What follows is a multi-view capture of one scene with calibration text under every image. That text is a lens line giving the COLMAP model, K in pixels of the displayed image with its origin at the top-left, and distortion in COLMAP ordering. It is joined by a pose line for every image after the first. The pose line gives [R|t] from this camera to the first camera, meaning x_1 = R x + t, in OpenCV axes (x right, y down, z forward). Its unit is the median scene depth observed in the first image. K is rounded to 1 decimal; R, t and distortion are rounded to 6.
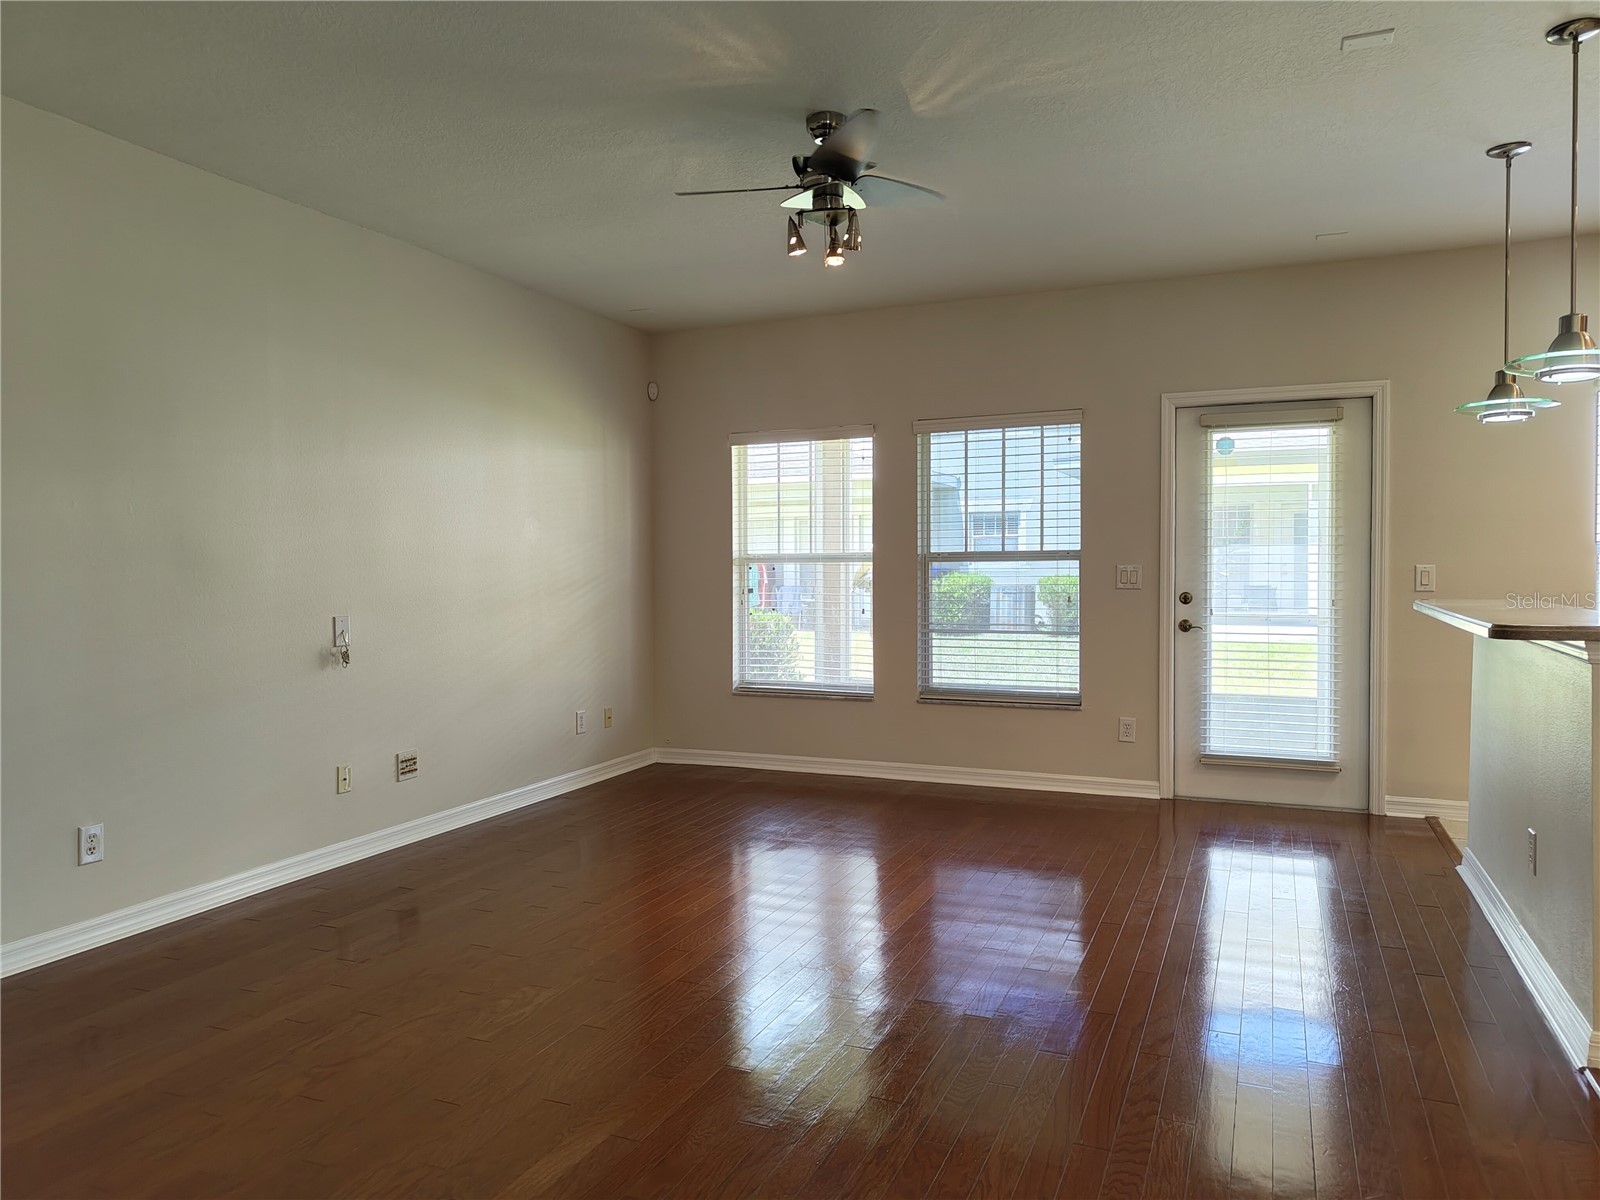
lens RADIAL K [[1114.4, 0, 797.4], [0, 1114.4, 594.7], [0, 0, 1]] dist [0.020463, -0.001021]
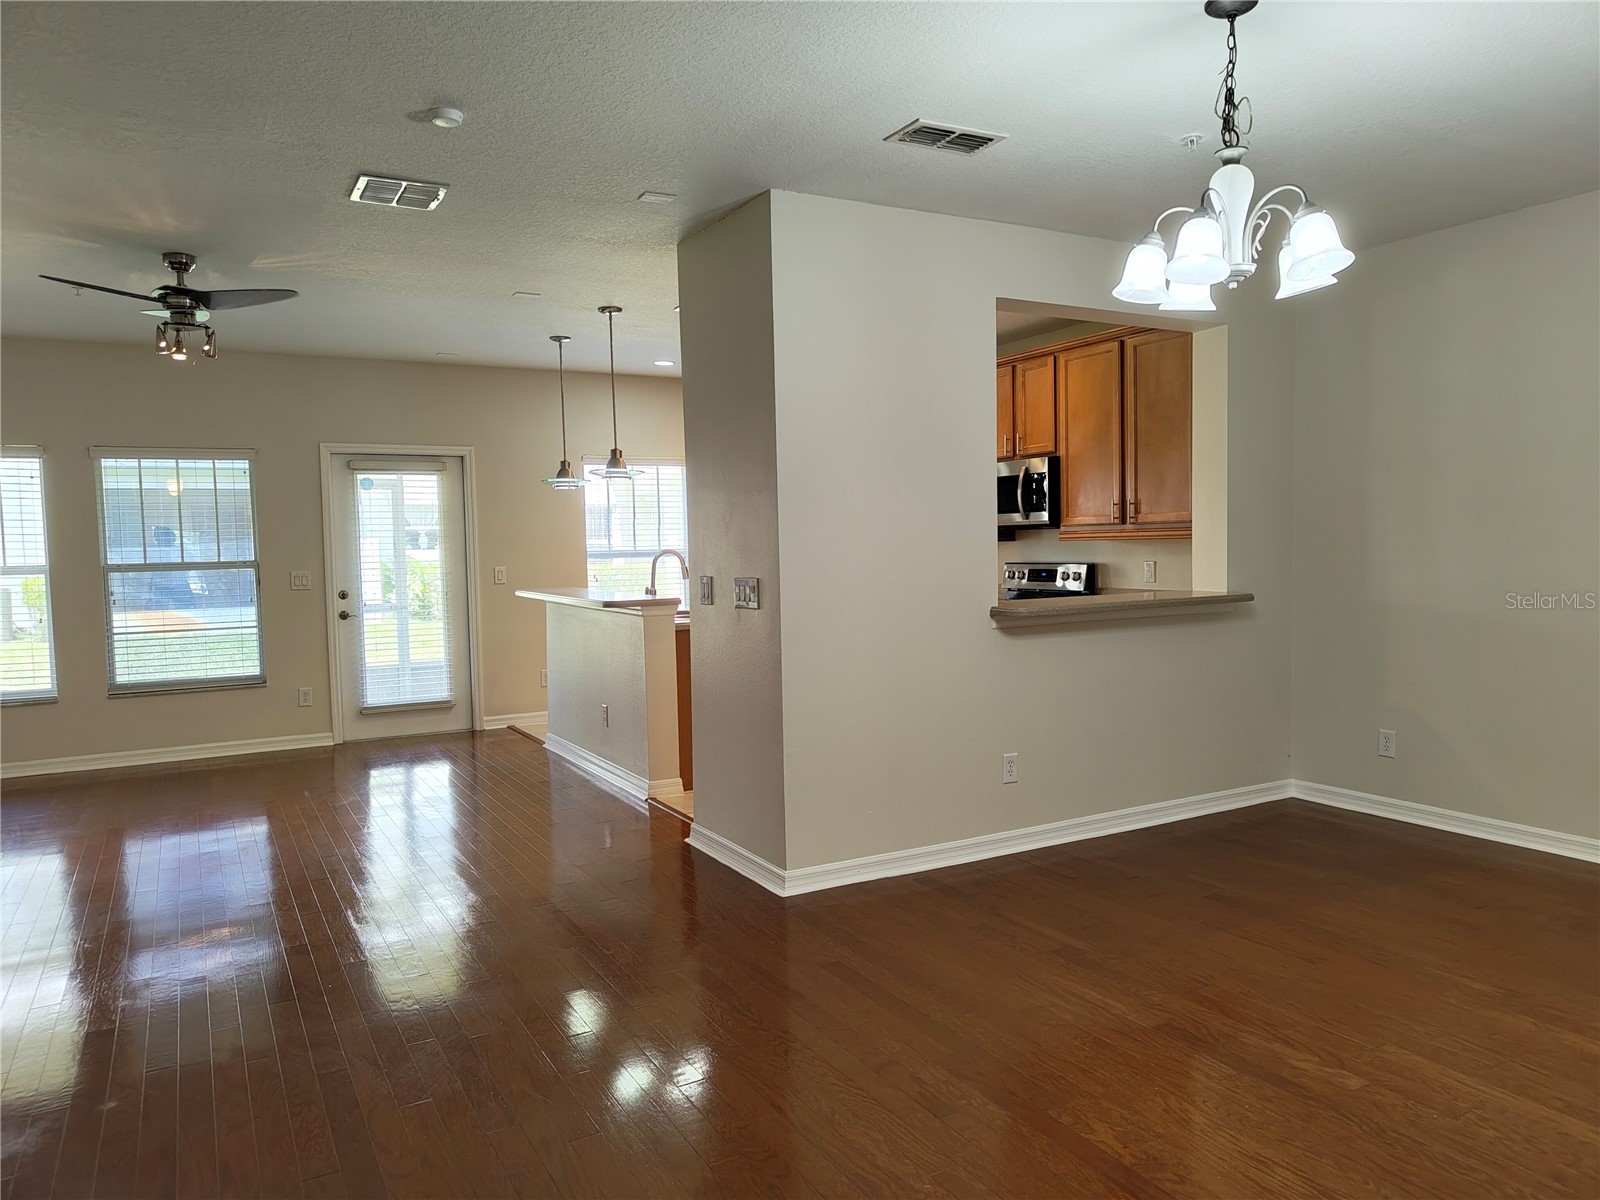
lens RADIAL K [[1114.4, 0, 810.2], [0, 1114.4, 603.6], [0, 0, 1]] dist [0.020463, -0.001021]
pose [[0.609211, -0.051503, 0.791334, -0.385556], [0.036775, 0.998650, 0.036684, -0.015617], [-0.792155, 0.006753, 0.610283, -0.277790]]
